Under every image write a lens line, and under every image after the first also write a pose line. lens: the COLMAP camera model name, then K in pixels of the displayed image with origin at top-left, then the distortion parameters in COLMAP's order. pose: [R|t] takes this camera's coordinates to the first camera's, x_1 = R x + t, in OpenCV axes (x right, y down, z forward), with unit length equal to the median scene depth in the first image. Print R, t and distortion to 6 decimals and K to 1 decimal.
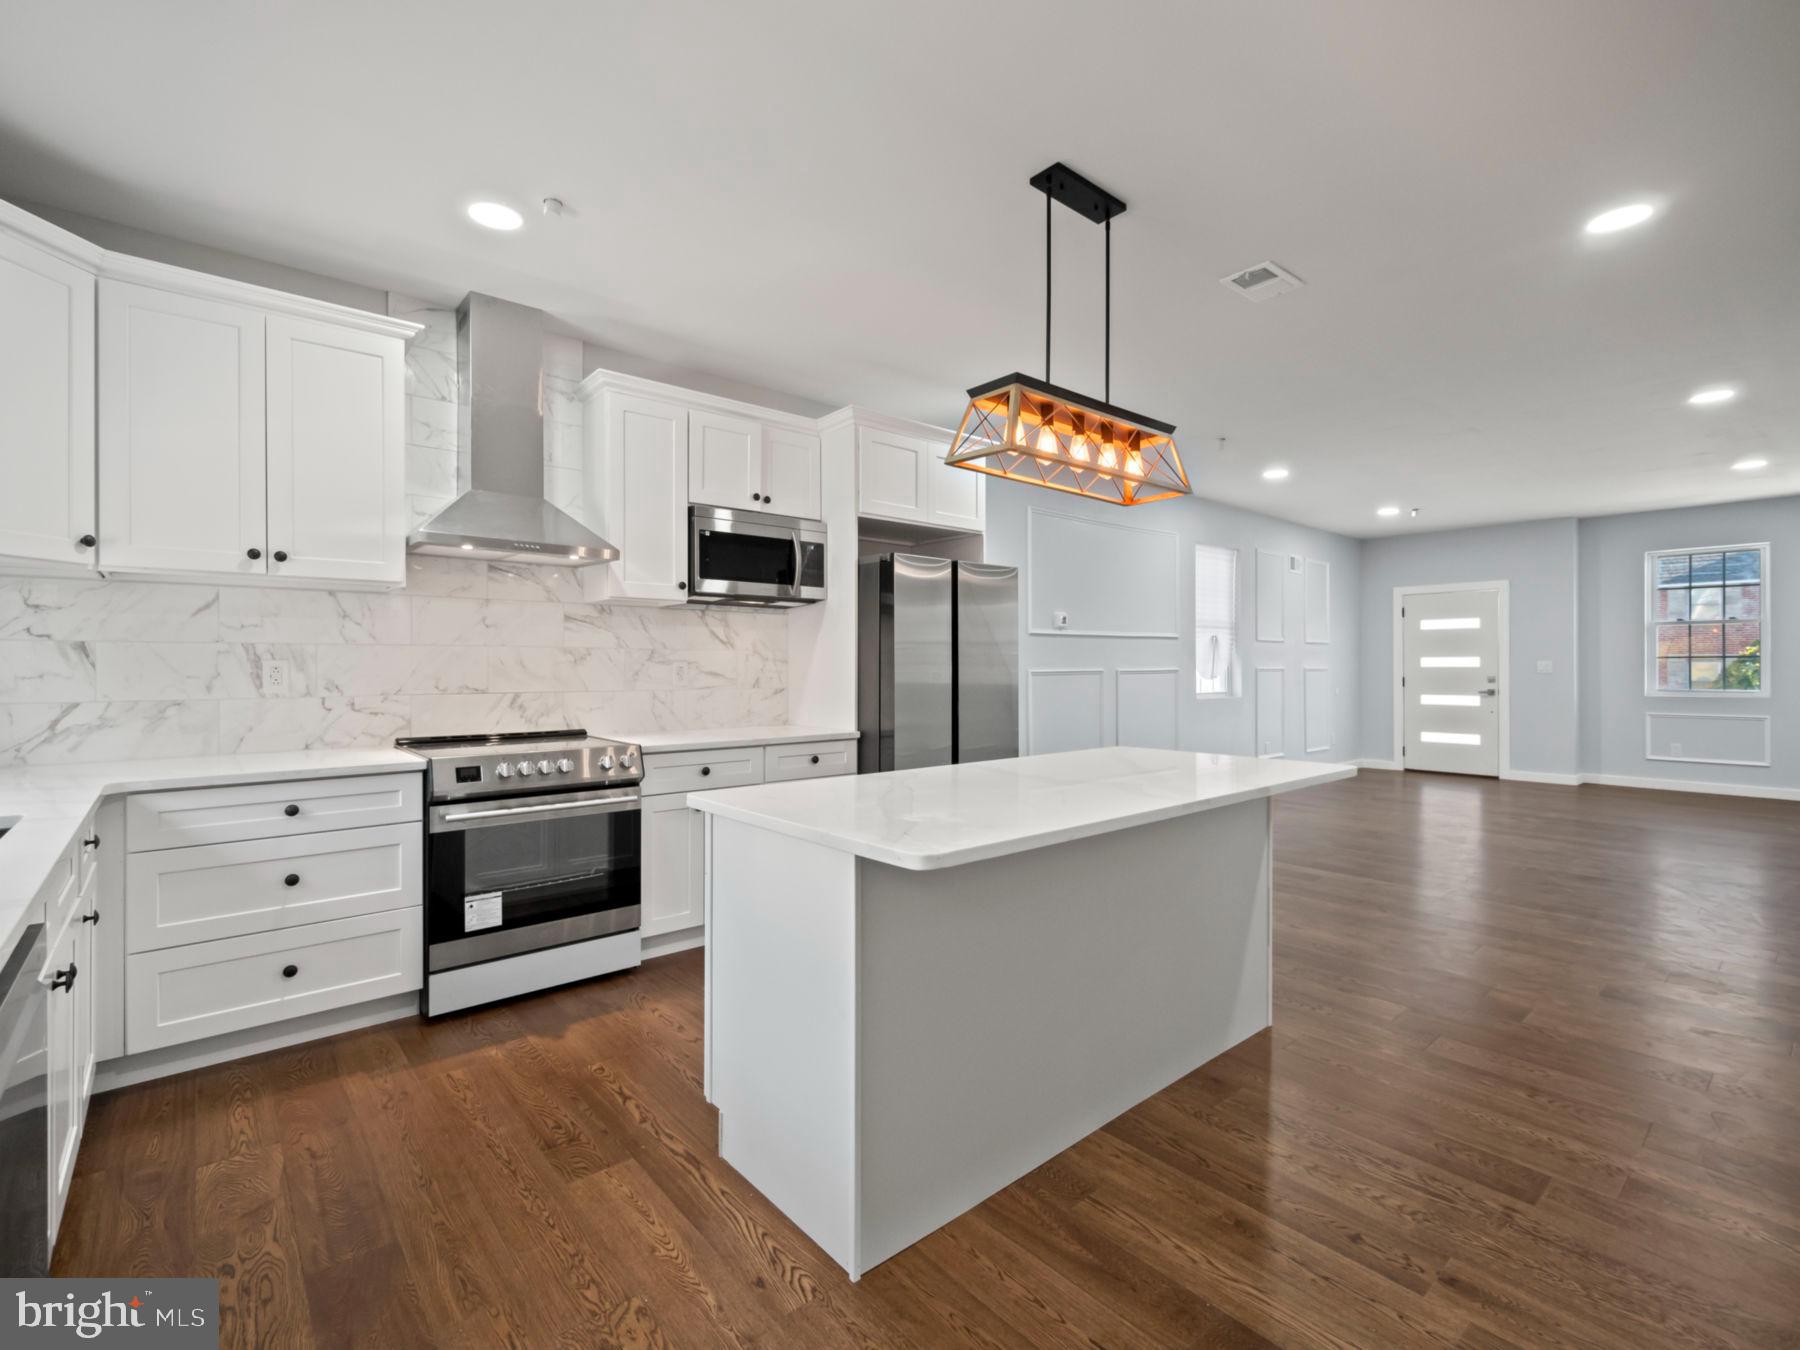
lens RADIAL K [[817.2, 0, 887.7], [0, 817.2, 663.5], [0, 0, 1]] dist [0.001155, 0.000612]
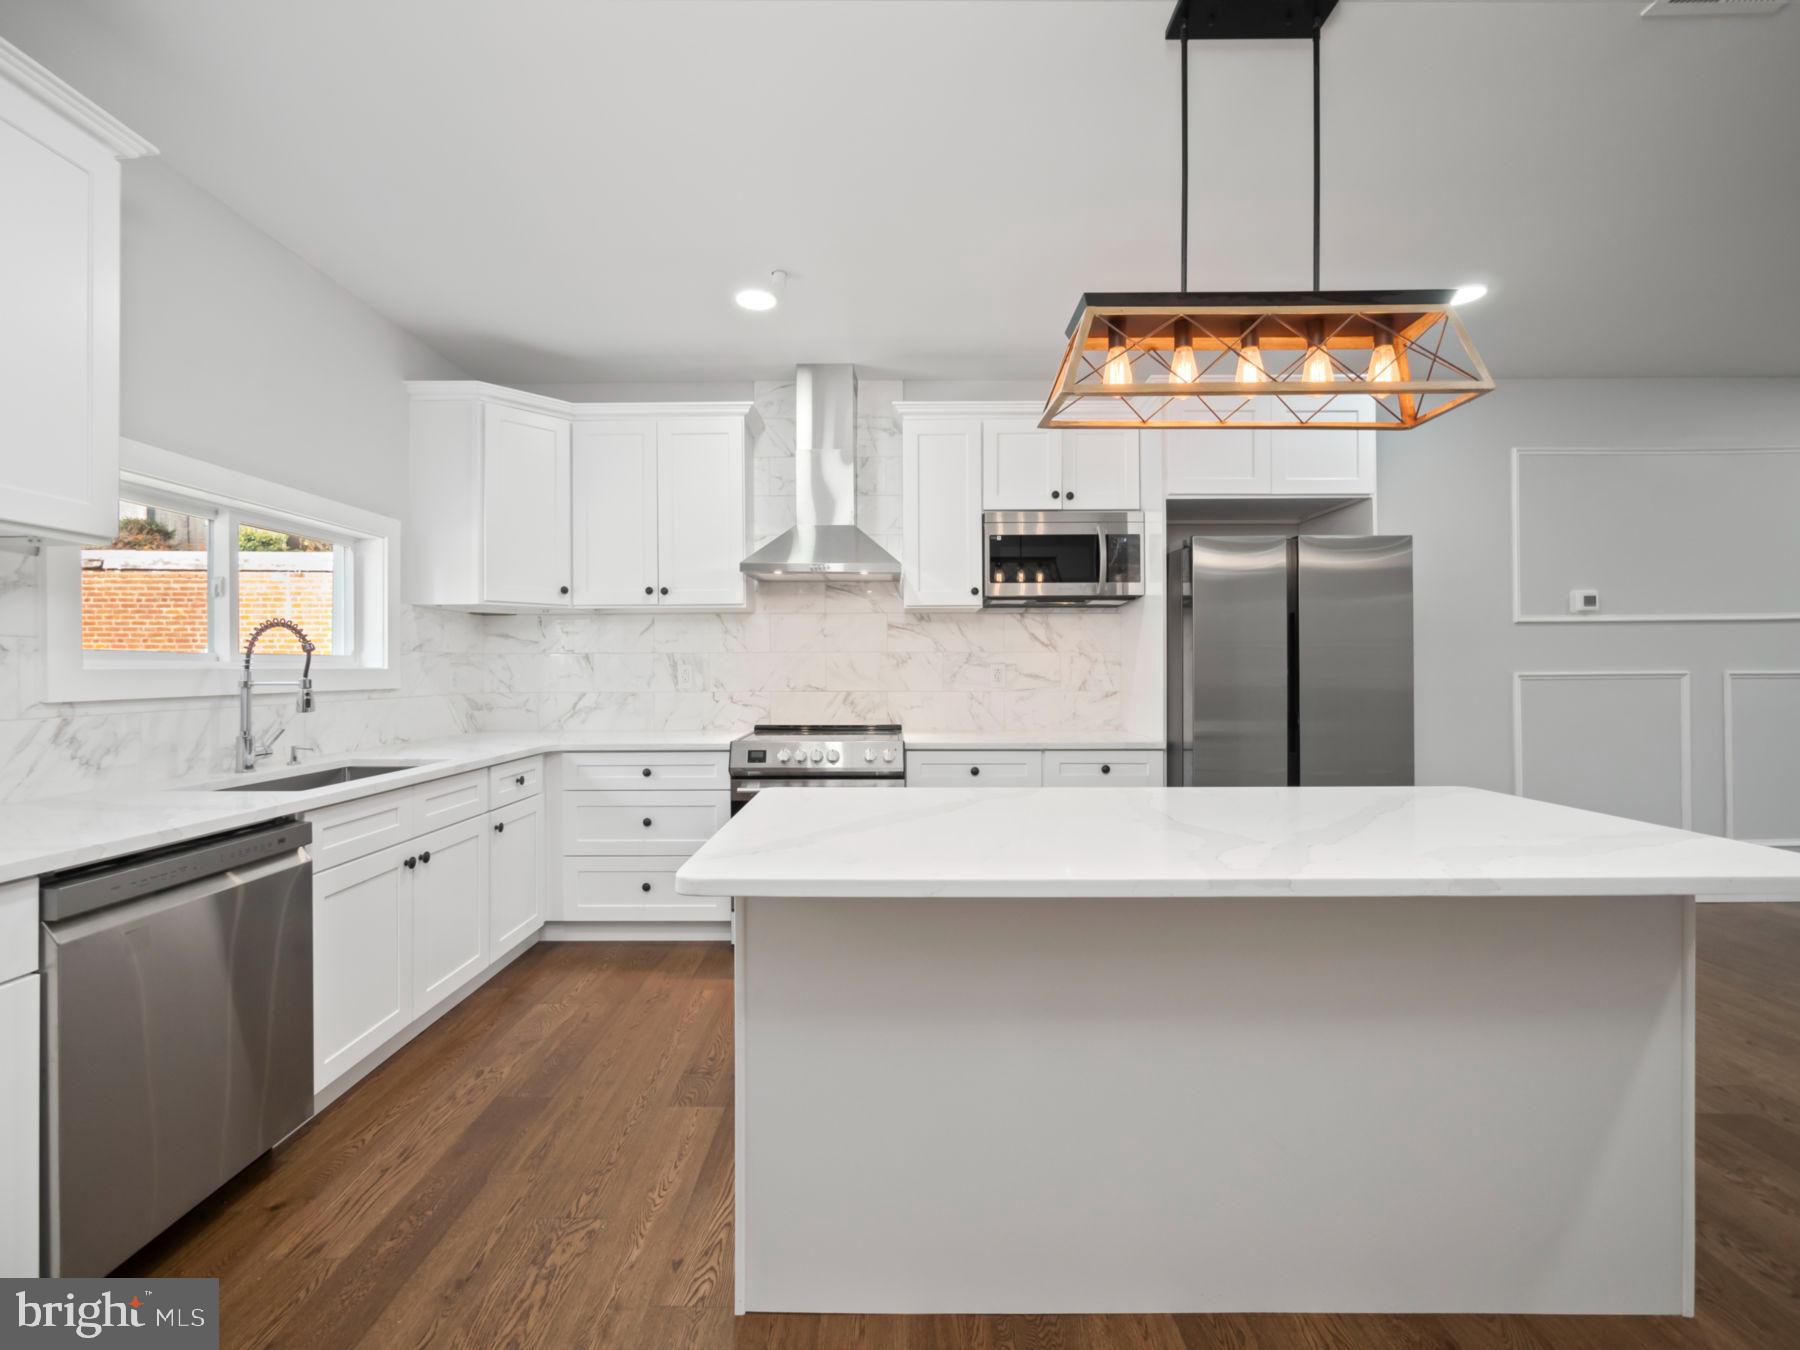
lens RADIAL K [[758.9, 0, 884.7], [0, 758.9, 665.9], [0, 0, 1]] dist [-0.003063, -0.000115]
pose [[0.756791, -0.004184, -0.653643, 0.339619], [0.004592, 0.999989, -0.001084, 0.000560], [0.653640, -0.002181, 0.756802, 0.225681]]
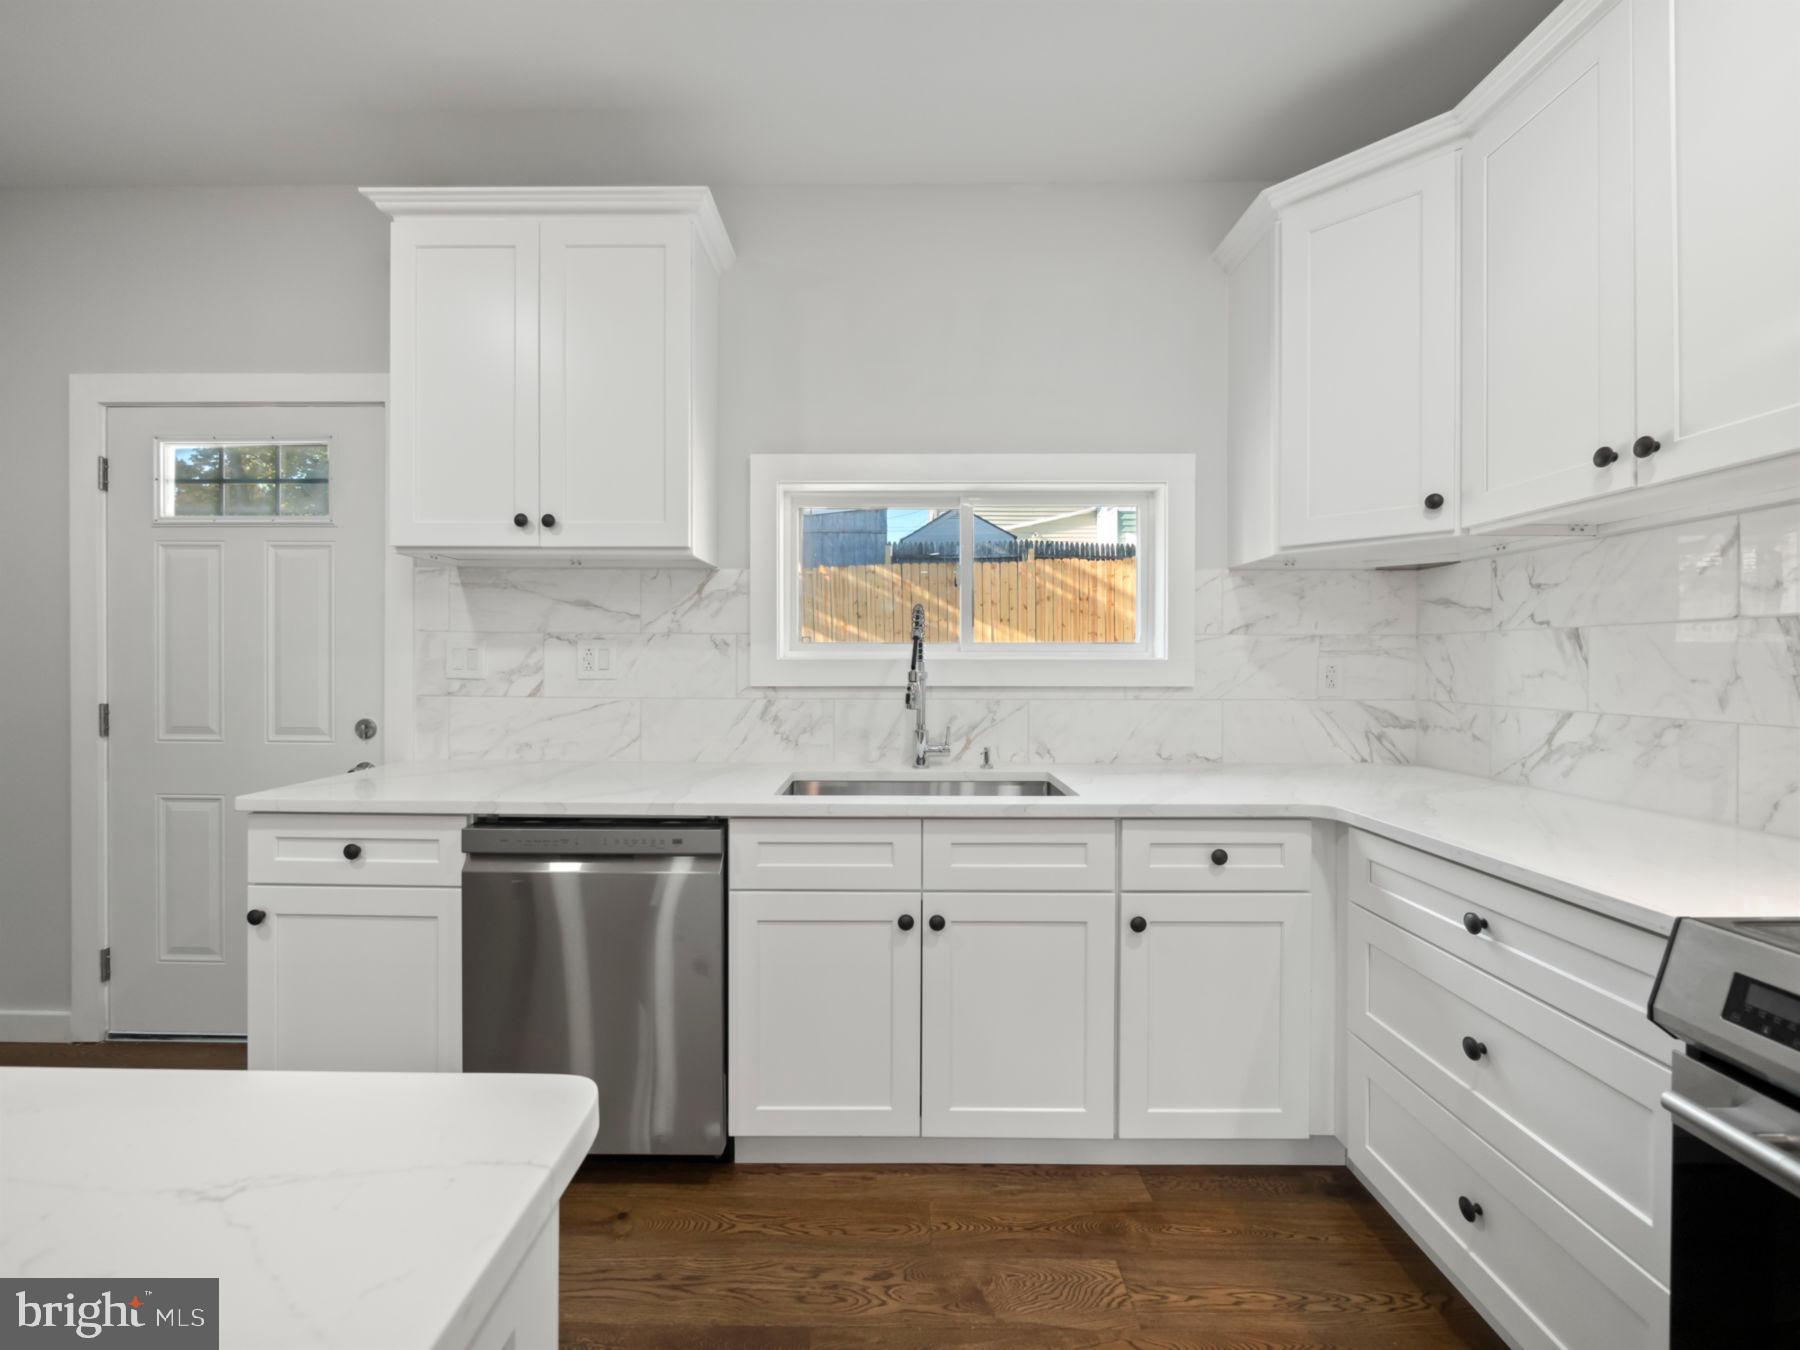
lens RADIAL K [[758.9, 0, 884.7], [0, 758.9, 665.9], [0, 0, 1]] dist [-0.003063, -0.000115]
pose [[-0.656602, 0.005325, -0.754218, -0.065672], [0.001696, 0.999983, 0.005583, 0.001802], [0.754235, 0.002387, -0.656600, 0.821577]]
